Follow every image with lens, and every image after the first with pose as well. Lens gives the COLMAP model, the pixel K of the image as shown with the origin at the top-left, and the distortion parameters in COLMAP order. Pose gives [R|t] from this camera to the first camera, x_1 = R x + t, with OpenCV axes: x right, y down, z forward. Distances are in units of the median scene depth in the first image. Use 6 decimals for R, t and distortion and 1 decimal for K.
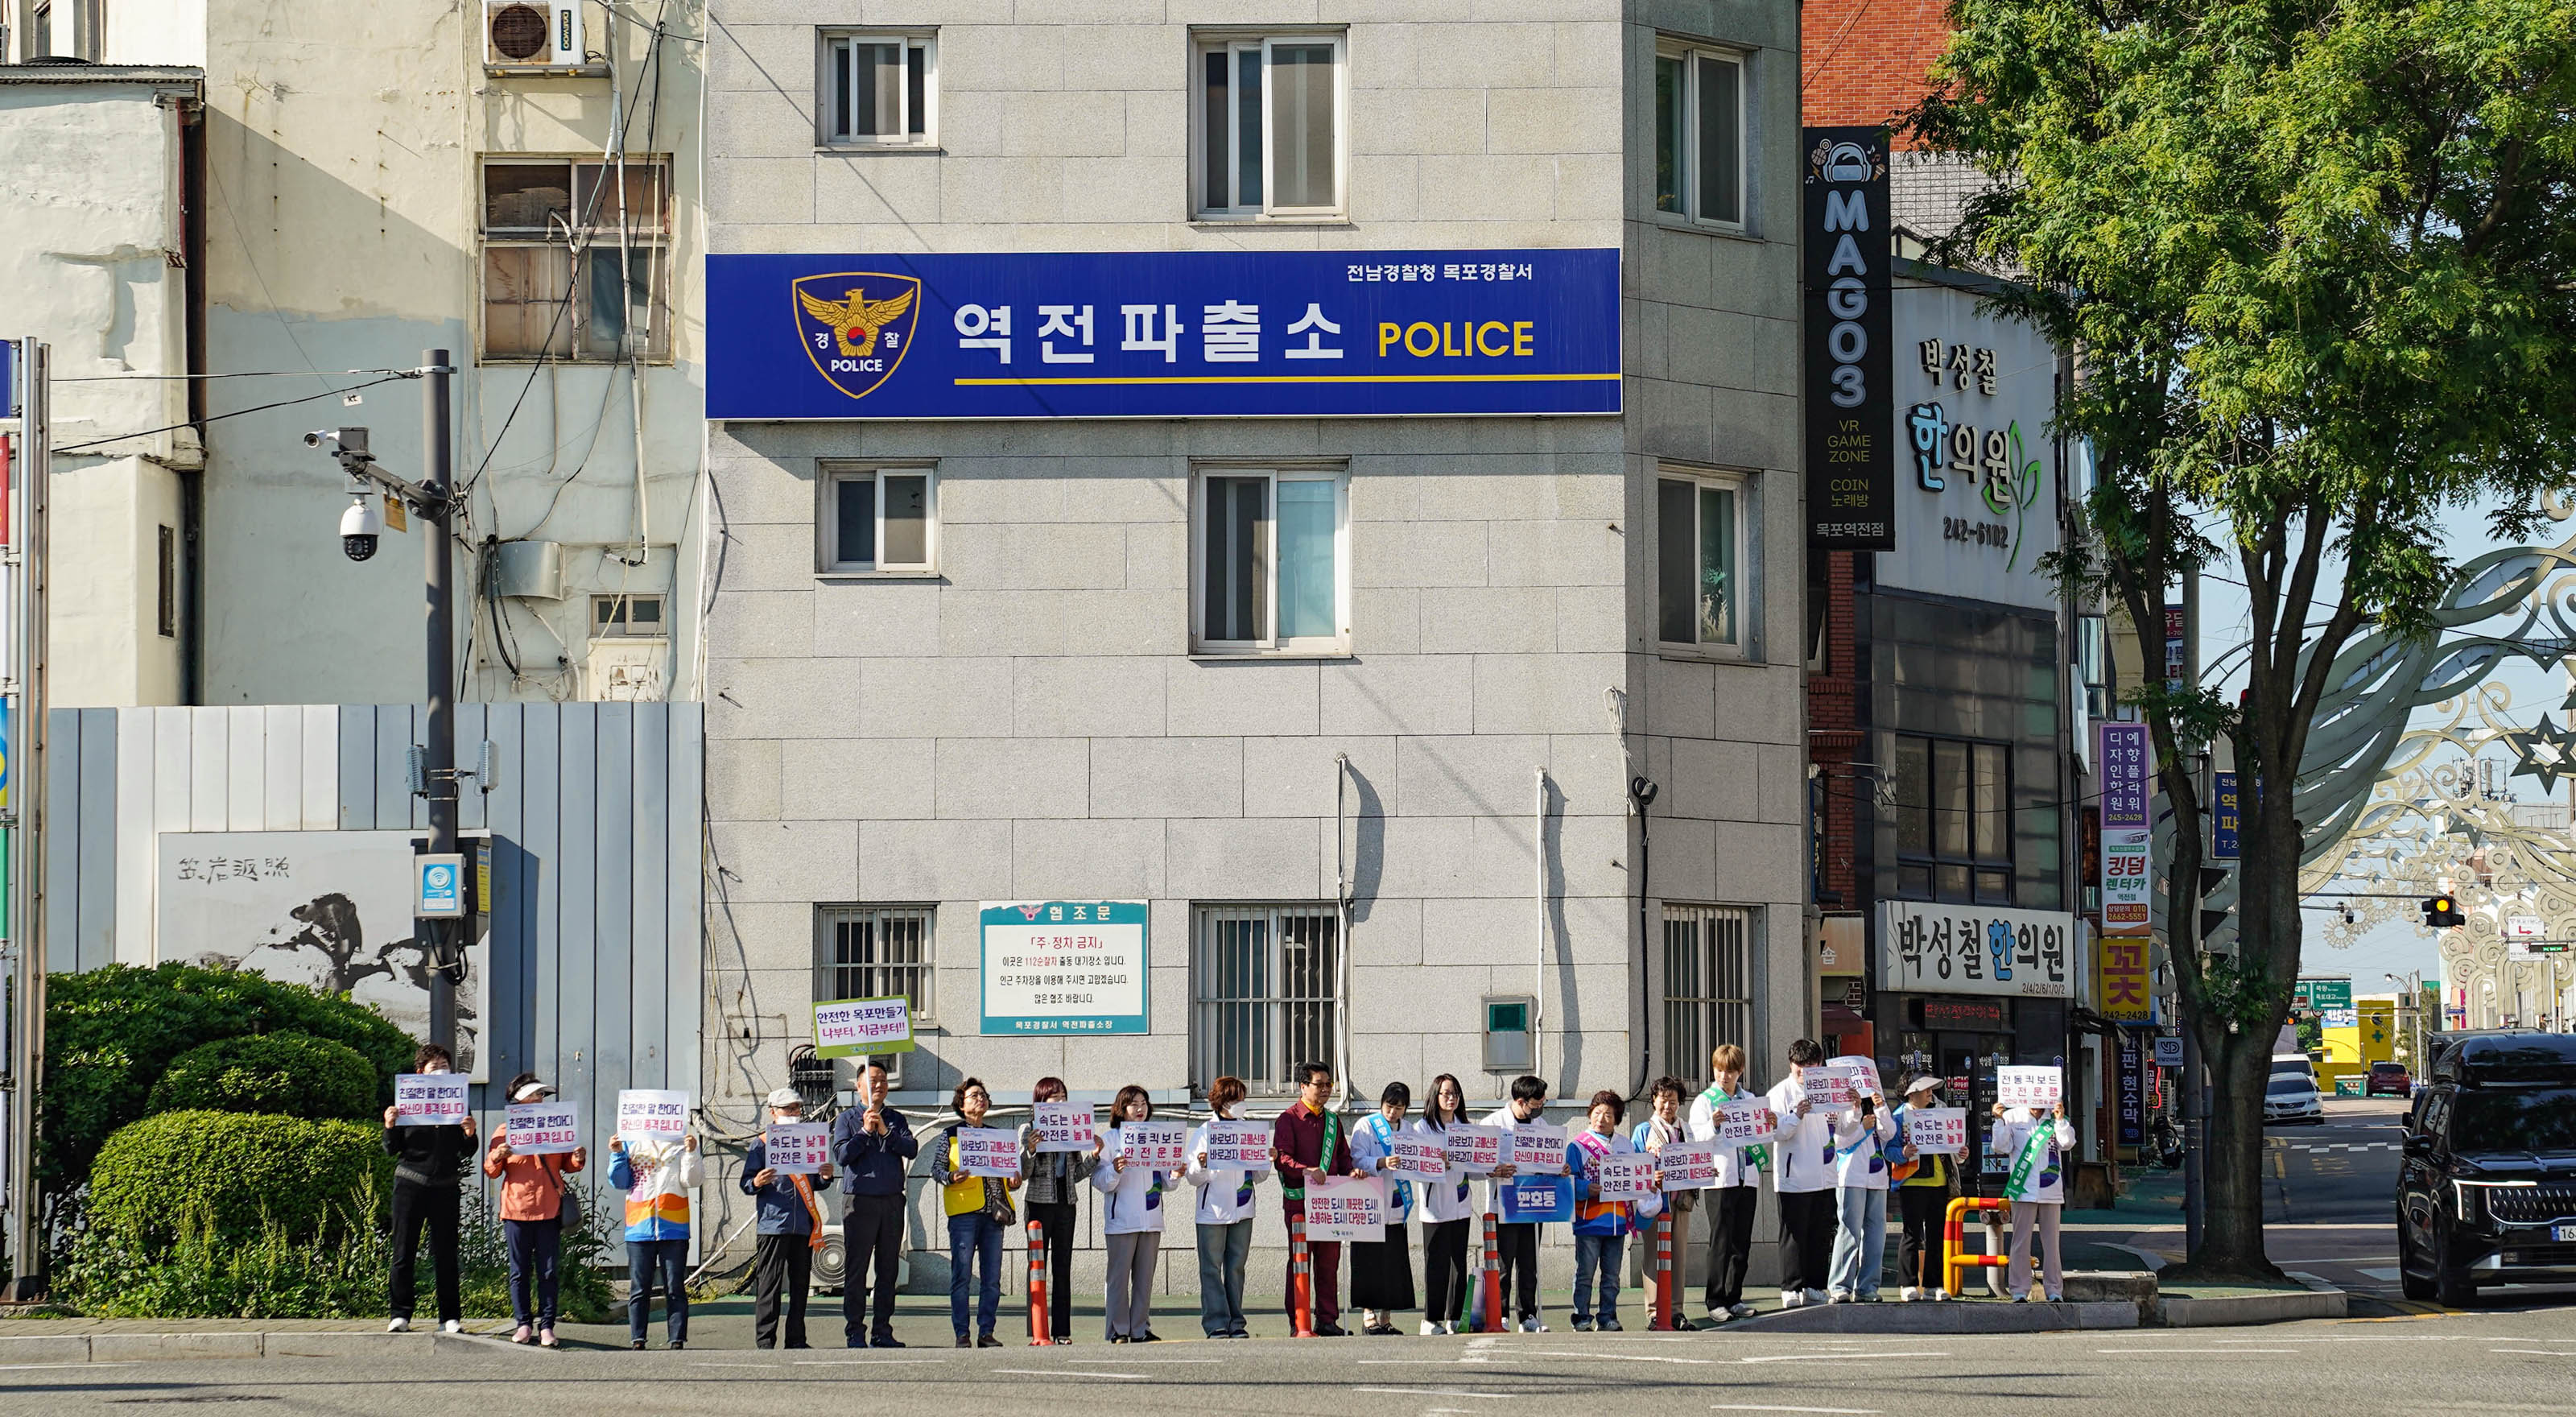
lens RADIAL K [[4967.0, 0, 1306.4], [0, 4967.0, 708.2], [0, 0, 1]] dist [0.230318, 0.000000]
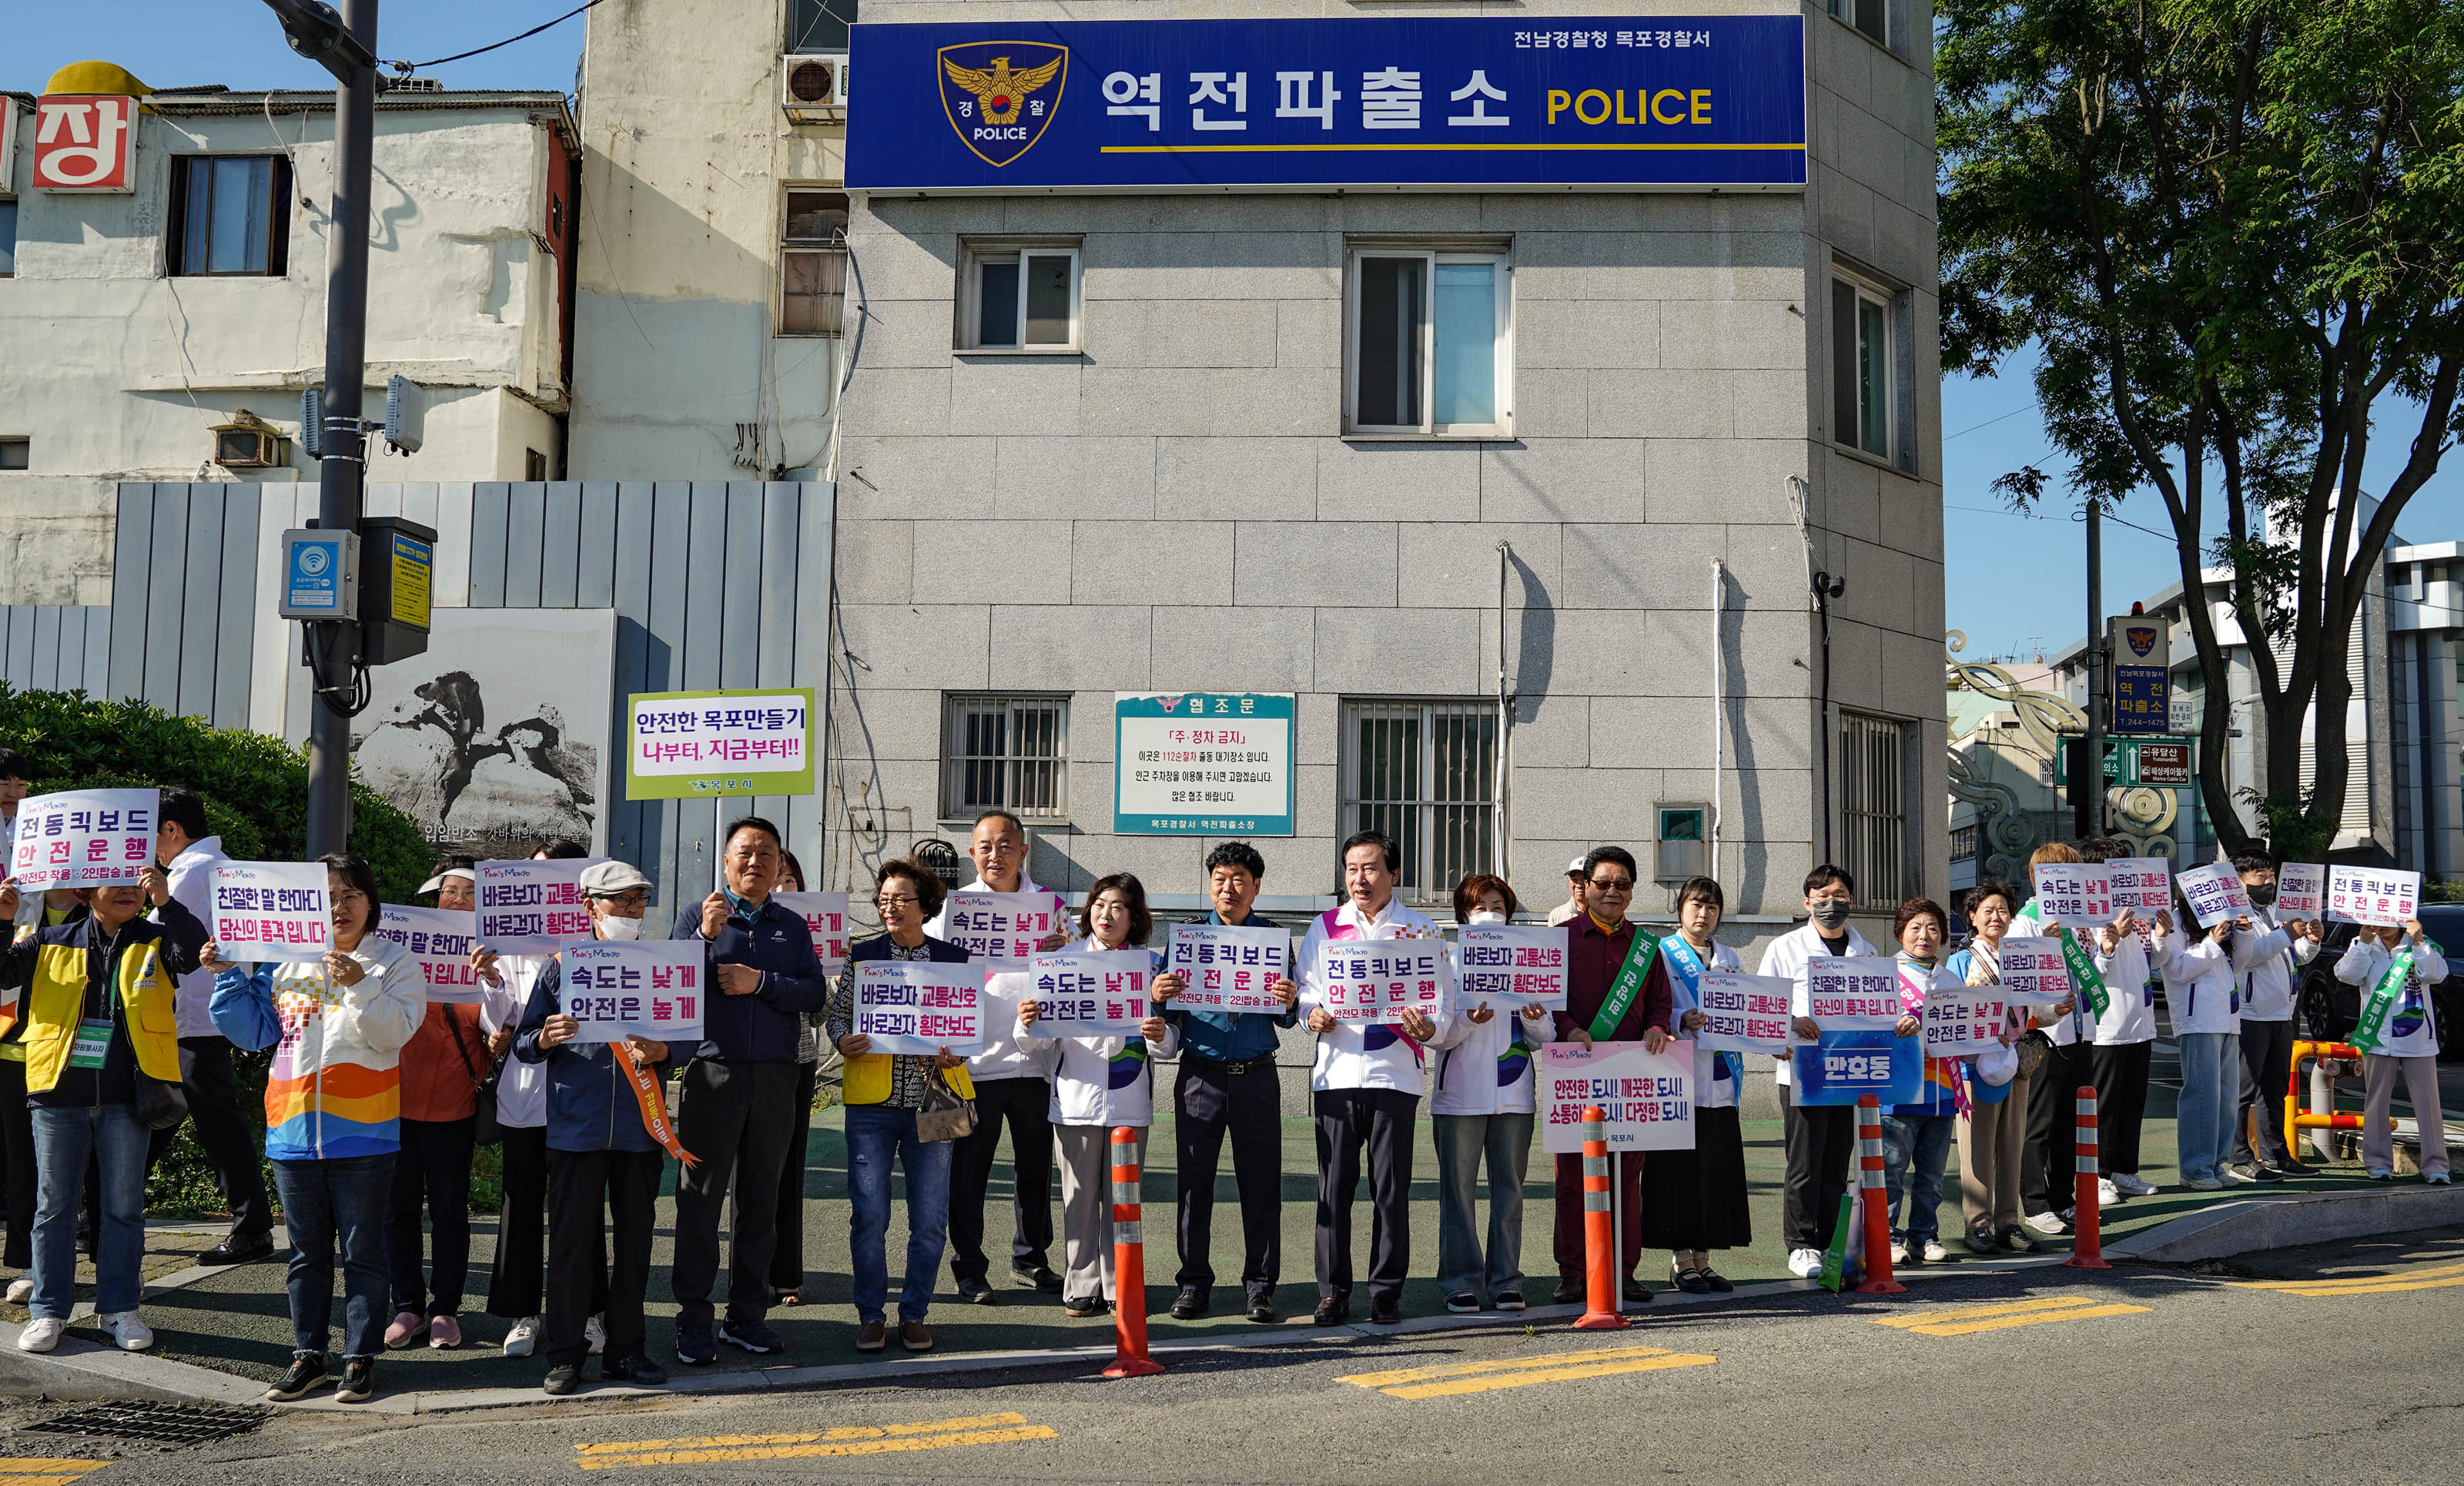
lens RADIAL K [[2027.5, 0, 1212.8], [0, 2027.5, 732.5], [0, 0, 1]] dist [-0.073841, 0.003226]
pose [[0.998584, 0.016783, -0.050479, -0.027777], [-0.017132, 0.999832, -0.006489, 0.048466], [0.050362, 0.007344, 0.998704, 0.615338]]
